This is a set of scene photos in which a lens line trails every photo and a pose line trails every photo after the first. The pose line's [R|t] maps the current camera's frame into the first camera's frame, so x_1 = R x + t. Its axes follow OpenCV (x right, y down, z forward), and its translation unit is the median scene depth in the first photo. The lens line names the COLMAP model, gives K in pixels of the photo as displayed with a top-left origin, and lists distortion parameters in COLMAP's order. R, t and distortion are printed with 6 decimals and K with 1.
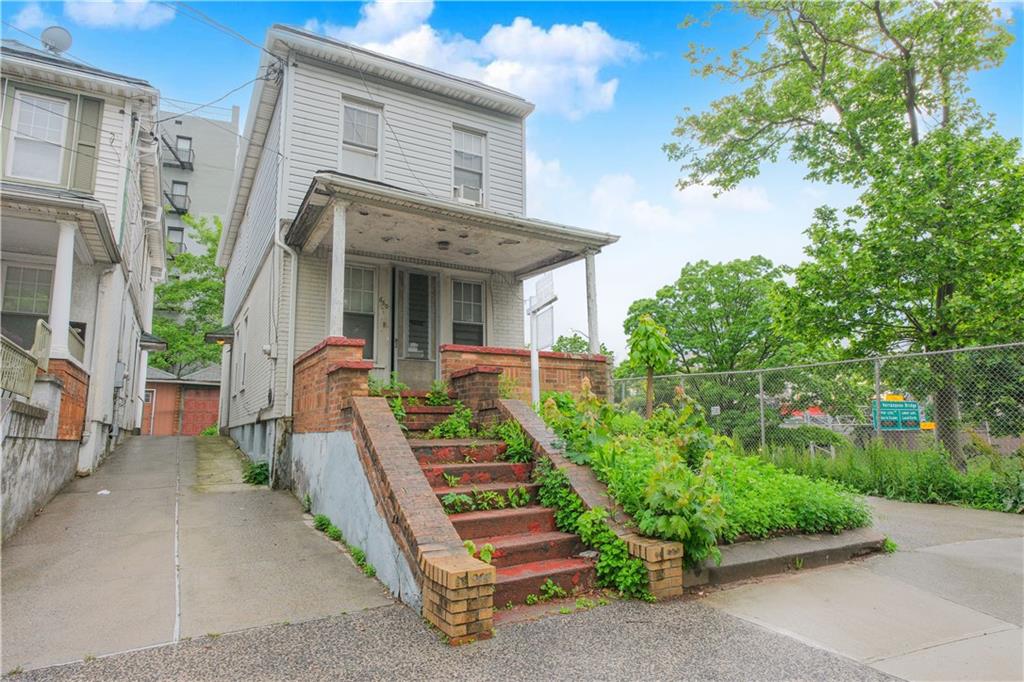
lens RADIAL K [[603.3, 0, 509.7], [0, 603.3, 337.9], [0, 0, 1]] dist [-0.009388, -0.001489]
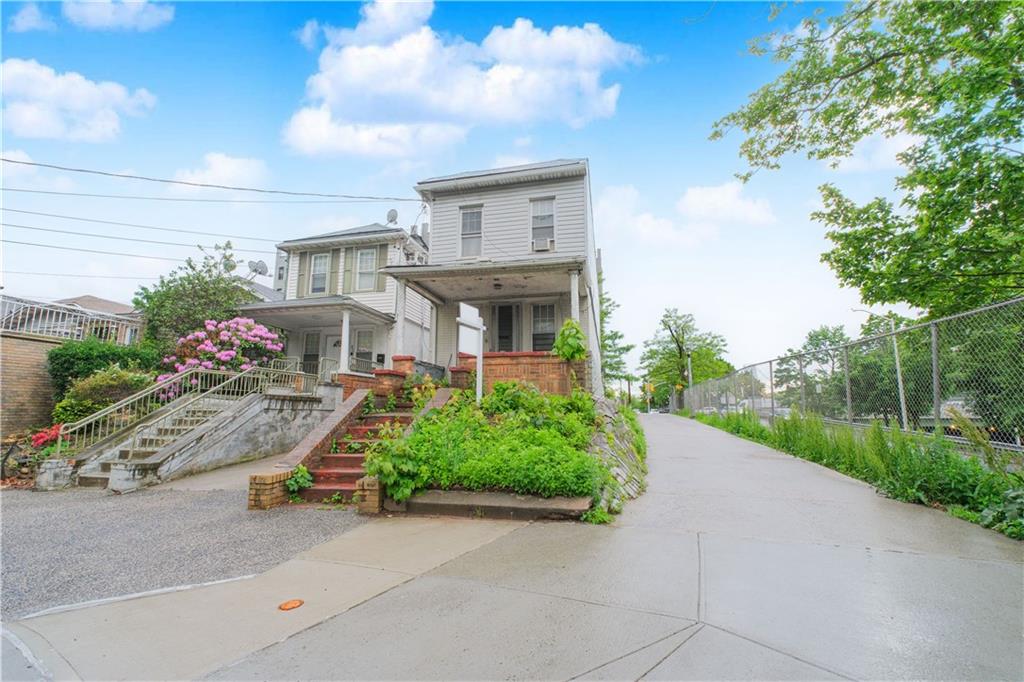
lens RADIAL K [[434.1, 0, 513.3], [0, 434.1, 341.4], [0, 0, 1]] dist [-0.001148, -0.000680]
pose [[0.733507, -0.094142, -0.673131, 0.692865], [0.099197, 0.994585, -0.031005, 0.025050], [0.672404, -0.044030, 0.738873, 0.214203]]
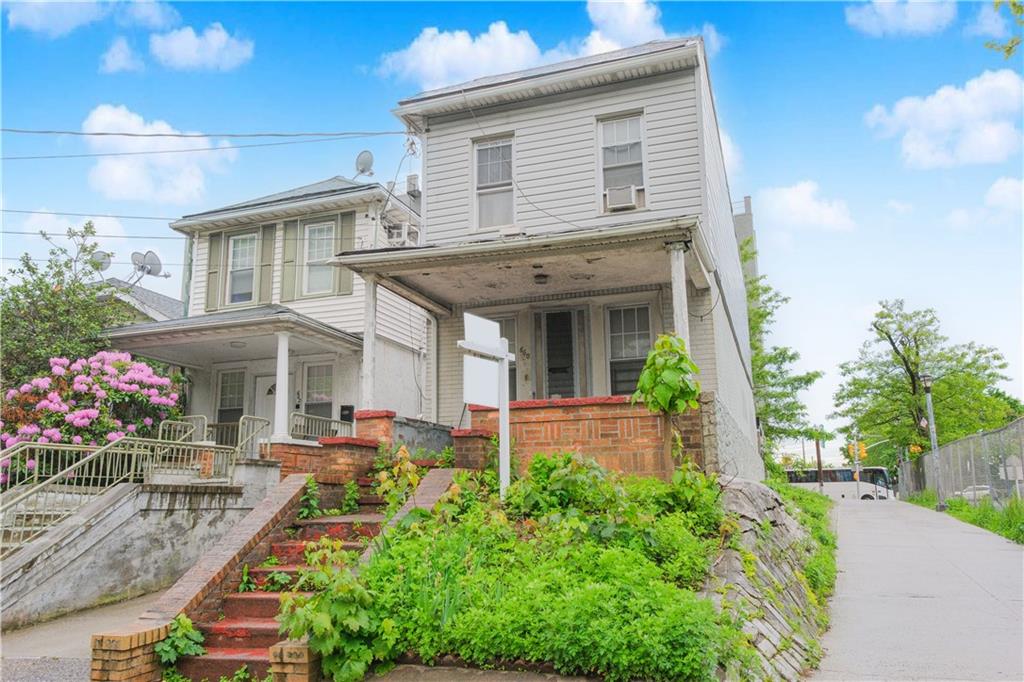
lens RADIAL K [[779.1, 0, 514.3], [0, 779.1, 341.7], [0, 0, 1]] dist [0.007118, 0.000756]
pose [[0.651316, -0.146624, -0.744505, 0.708849], [0.128348, 0.988304, -0.082355, 0.019884], [0.747873, -0.041916, 0.662517, 0.257880]]
